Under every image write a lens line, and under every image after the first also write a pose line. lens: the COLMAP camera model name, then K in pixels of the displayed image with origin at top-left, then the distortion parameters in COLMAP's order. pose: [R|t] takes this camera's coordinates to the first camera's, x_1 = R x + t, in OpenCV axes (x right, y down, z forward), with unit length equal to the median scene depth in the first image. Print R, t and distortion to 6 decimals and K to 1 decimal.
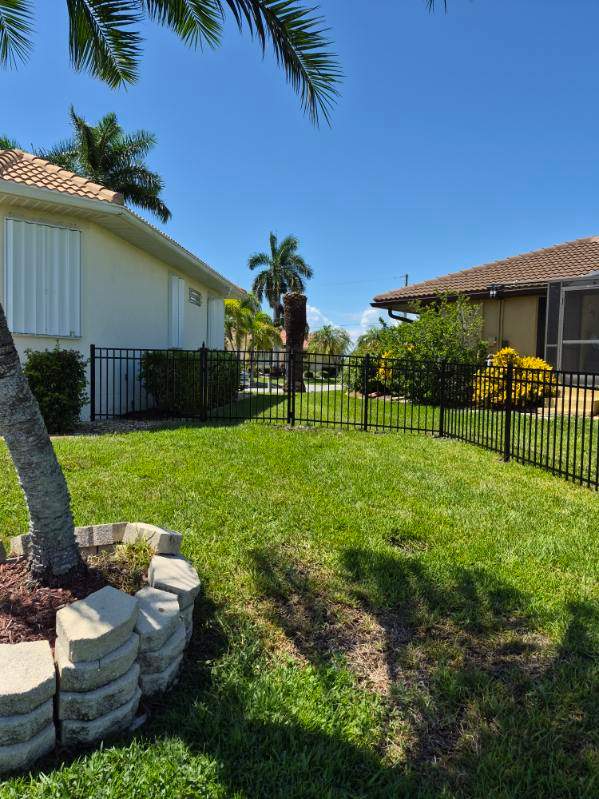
lens RADIAL K [[570.5, 0, 298.3], [0, 570.5, 399.4], [0, 0, 1]] dist [0.005099, 0.003680]
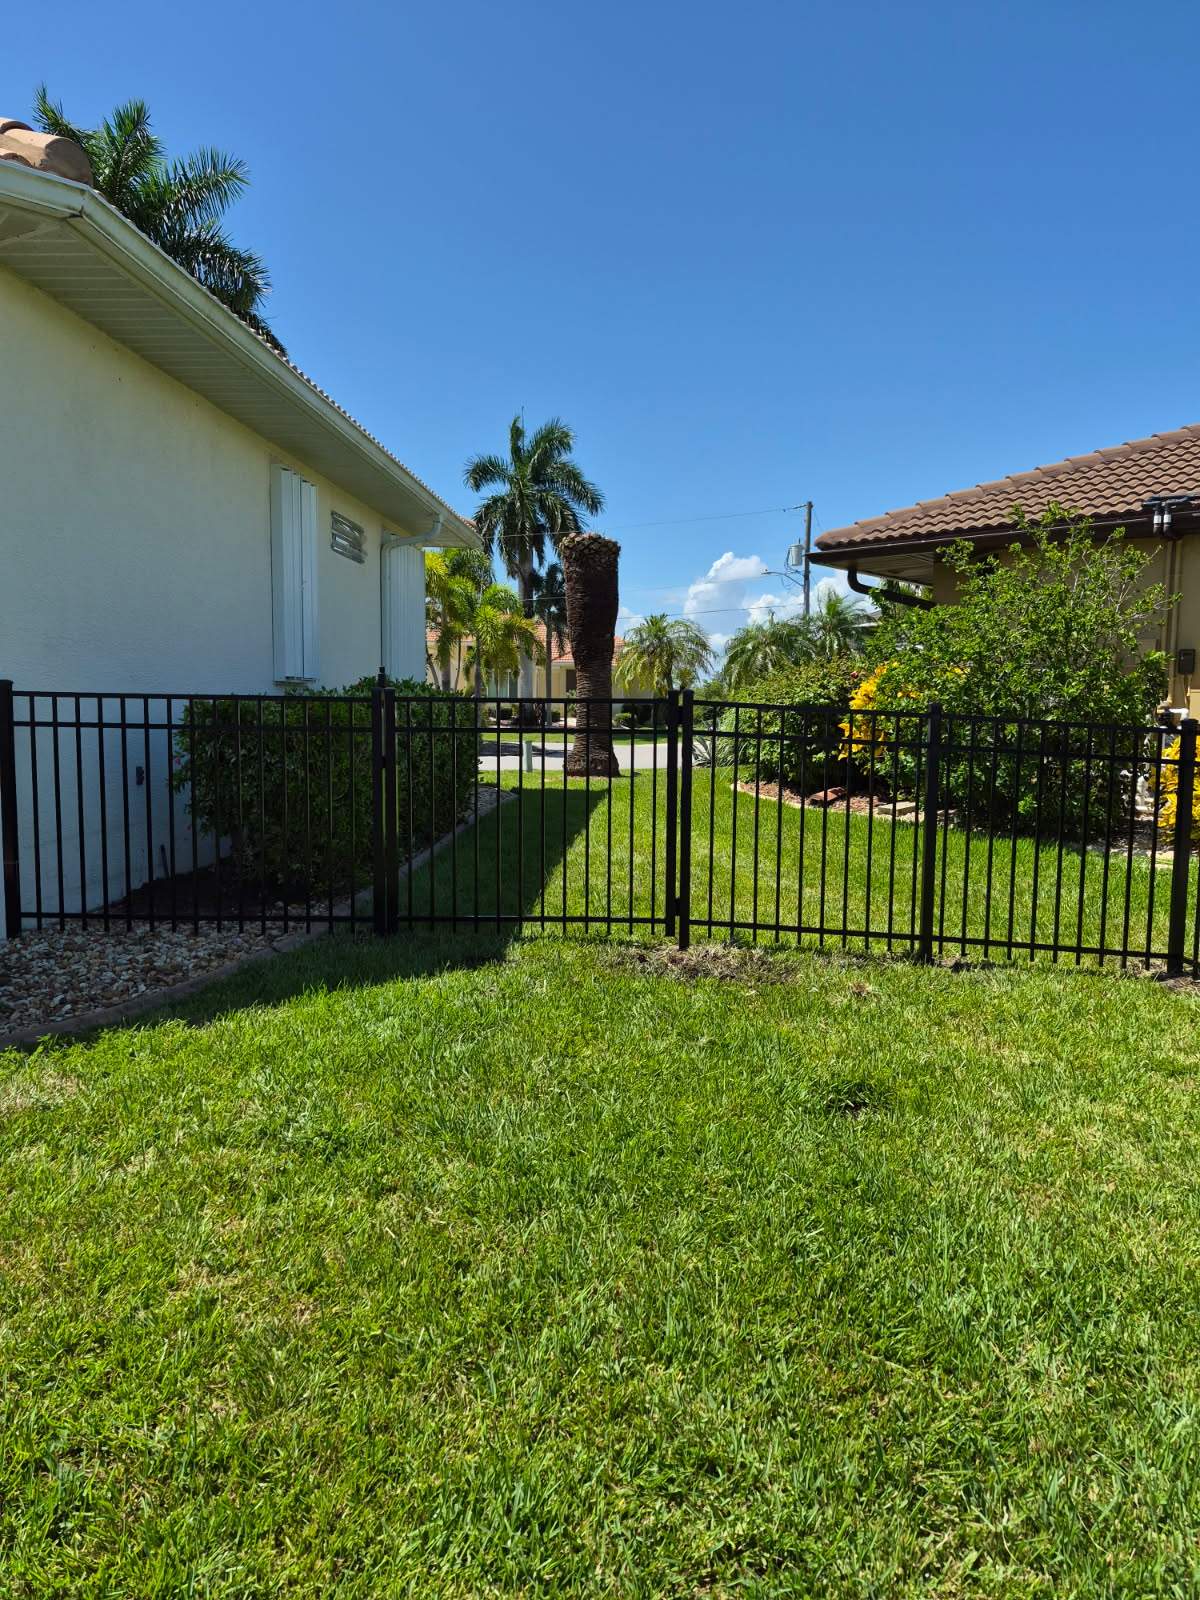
lens RADIAL K [[1142.4, 0, 602.4], [0, 1142.4, 799.0], [0, 0, 1]] dist [0.005099, 0.003680]
pose [[0.999175, -0.013292, 0.038378, -0.041533], [0.012122, 0.999460, 0.030552, -0.027433], [-0.038763, -0.030061, 0.998796, 0.221270]]
